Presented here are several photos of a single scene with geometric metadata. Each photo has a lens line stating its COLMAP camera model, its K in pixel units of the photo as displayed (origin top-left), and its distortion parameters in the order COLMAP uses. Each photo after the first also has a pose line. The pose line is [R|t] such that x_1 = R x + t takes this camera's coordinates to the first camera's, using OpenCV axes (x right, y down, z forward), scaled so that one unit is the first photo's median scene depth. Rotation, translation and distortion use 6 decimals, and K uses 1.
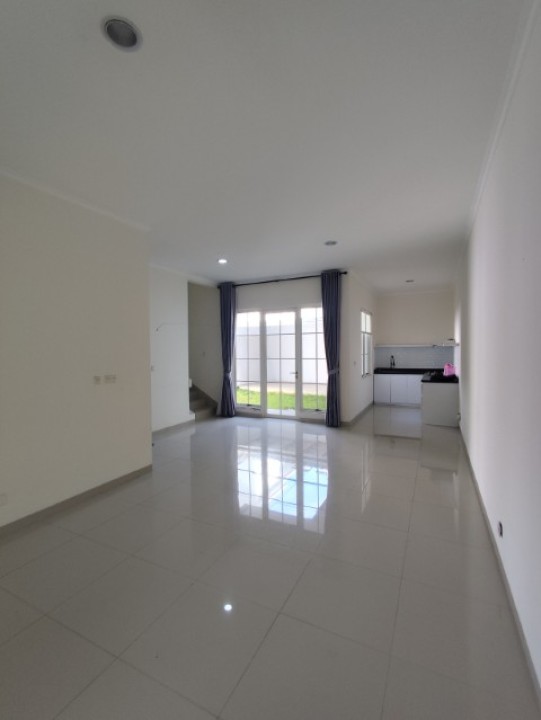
lens RADIAL K [[333.5, 0, 268.6], [0, 333.5, 358.9], [0, 0, 1]] dist [0.002528, 0.000780]
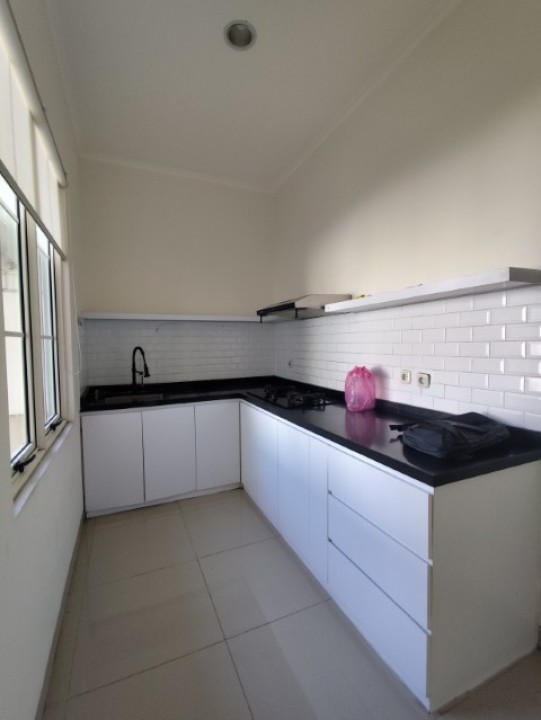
lens RADIAL K [[333.5, 0, 268.4], [0, 333.5, 354.3], [0, 0, 1]] dist [0.002528, 0.000780]
pose [[0.635636, -0.022487, 0.771661, 0.203038], [0.012461, 0.999744, 0.018870, -0.005698], [-0.771888, -0.002379, 0.635754, 0.704766]]
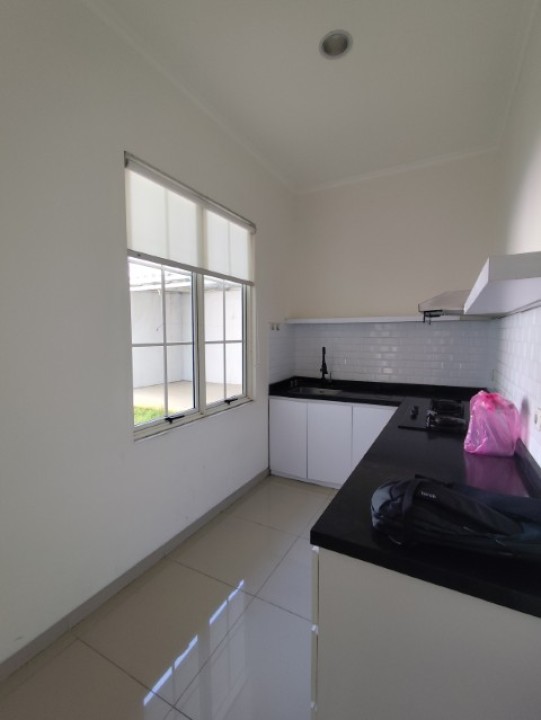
lens RADIAL K [[333.5, 0, 270.7], [0, 333.5, 354.9], [0, 0, 1]] dist [0.002528, 0.000780]
pose [[0.999259, 0.002250, -0.038433, 0.329159], [-0.000602, 0.999082, 0.042840, -0.015314], [0.038494, -0.042785, 0.998342, 0.632586]]
